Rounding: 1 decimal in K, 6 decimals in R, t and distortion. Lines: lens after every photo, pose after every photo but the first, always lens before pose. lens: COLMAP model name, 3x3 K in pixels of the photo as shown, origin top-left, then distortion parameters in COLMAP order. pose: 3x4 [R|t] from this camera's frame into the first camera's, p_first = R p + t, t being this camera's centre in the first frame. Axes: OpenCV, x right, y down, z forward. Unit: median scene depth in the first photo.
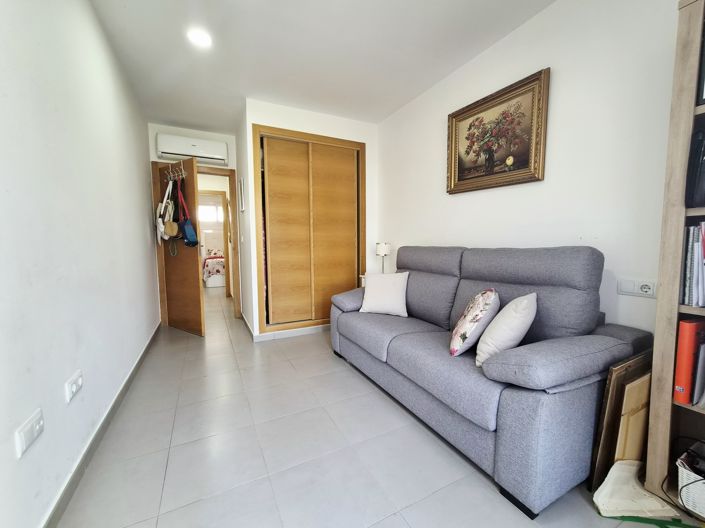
lens RADIAL K [[287.8, 0, 352.9], [0, 287.8, 263.5], [0, 0, 1]] dist [-0.003072, 0.000320]
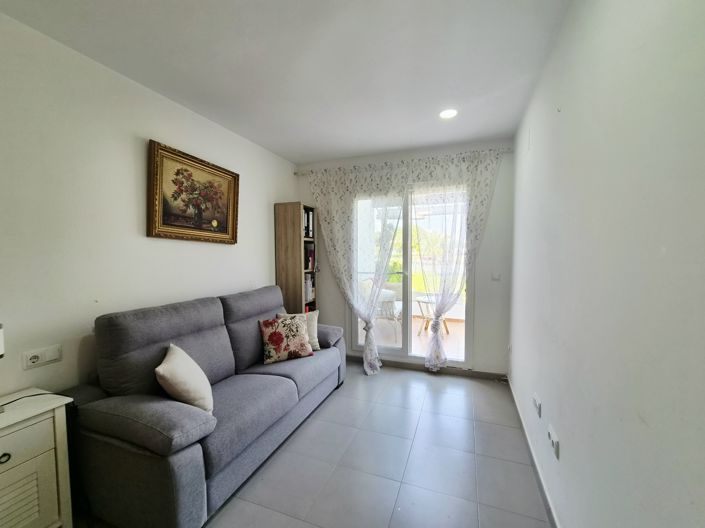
lens RADIAL K [[287.8, 0, 353.4], [0, 287.8, 266.3], [0, 0, 1]] dist [-0.003072, 0.000320]
pose [[-0.664299, -0.024538, 0.747064, -0.726635], [0.059400, 0.994567, 0.085487, -0.225133], [-0.745103, 0.101164, -0.659232, 1.286783]]
